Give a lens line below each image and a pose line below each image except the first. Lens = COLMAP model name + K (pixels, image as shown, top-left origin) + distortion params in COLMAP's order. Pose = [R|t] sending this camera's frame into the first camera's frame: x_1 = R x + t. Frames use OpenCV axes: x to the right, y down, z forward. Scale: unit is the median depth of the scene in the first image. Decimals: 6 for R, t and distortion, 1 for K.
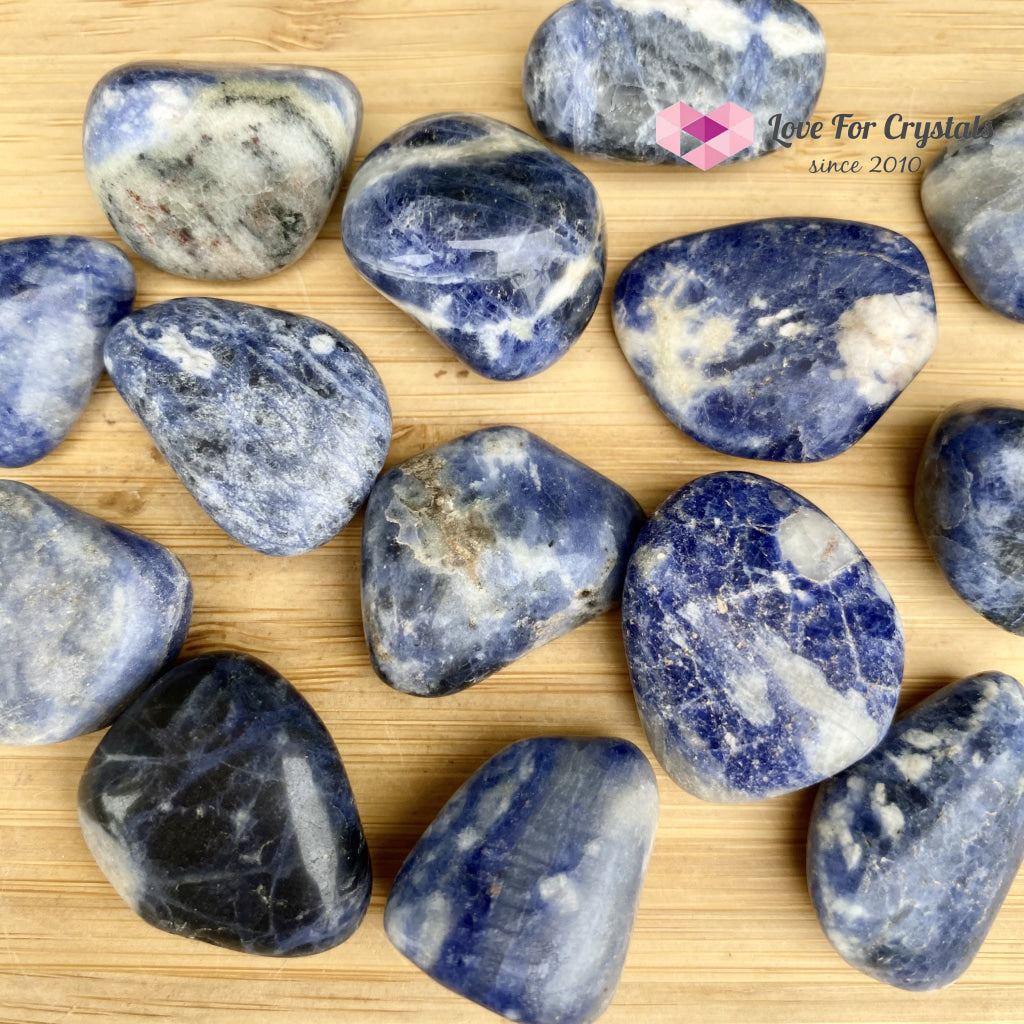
lens RADIAL K [[1125.0, 0, 512.0], [0, 1125.0, 512.0], [0, 0, 1]] dist [0.127110, -0.462891]
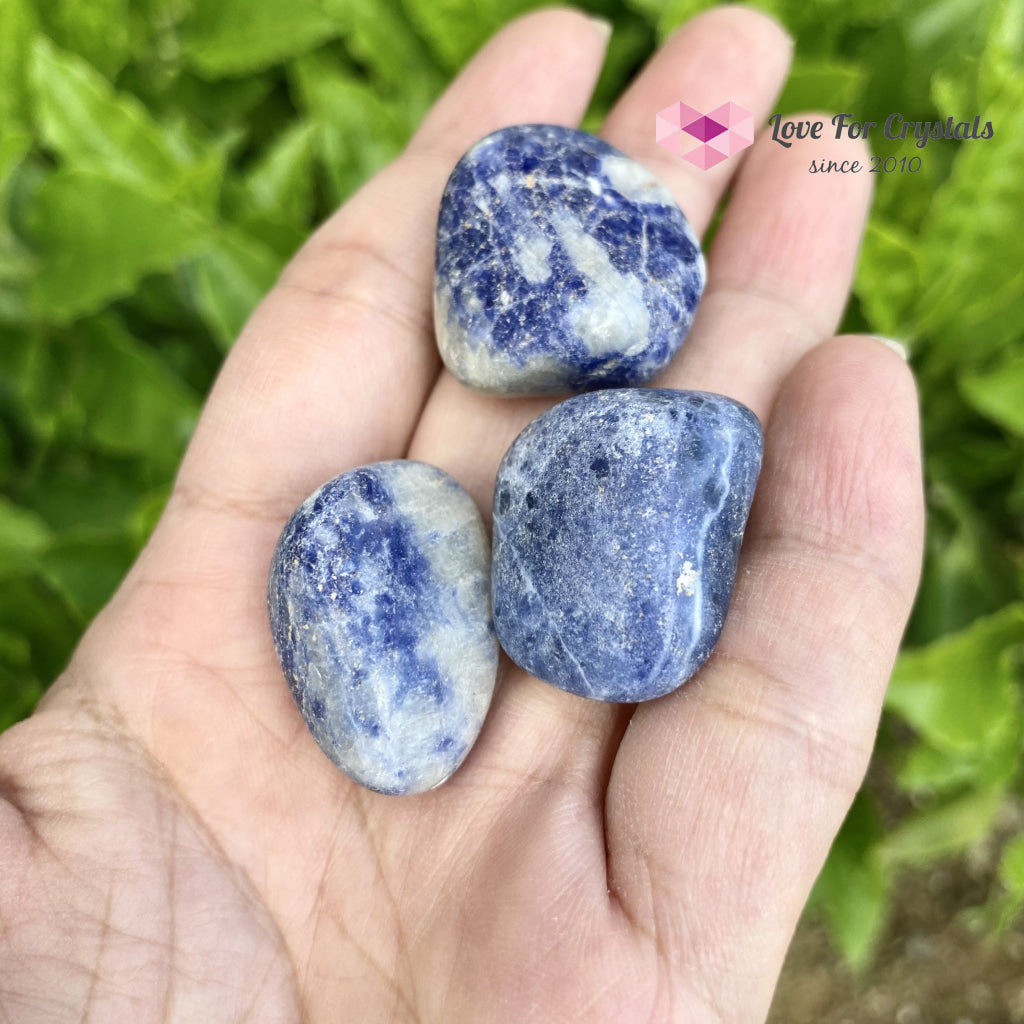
lens RADIAL K [[1125.0, 0, 512.0], [0, 1125.0, 512.0], [0, 0, 1]] dist [0.127110, -0.462891]
pose [[0.965884, 0.238943, -0.099874, 0.345142], [-0.258333, 0.916122, -0.306568, 0.682152], [0.018244, 0.321910, 0.946595, 0.111844]]
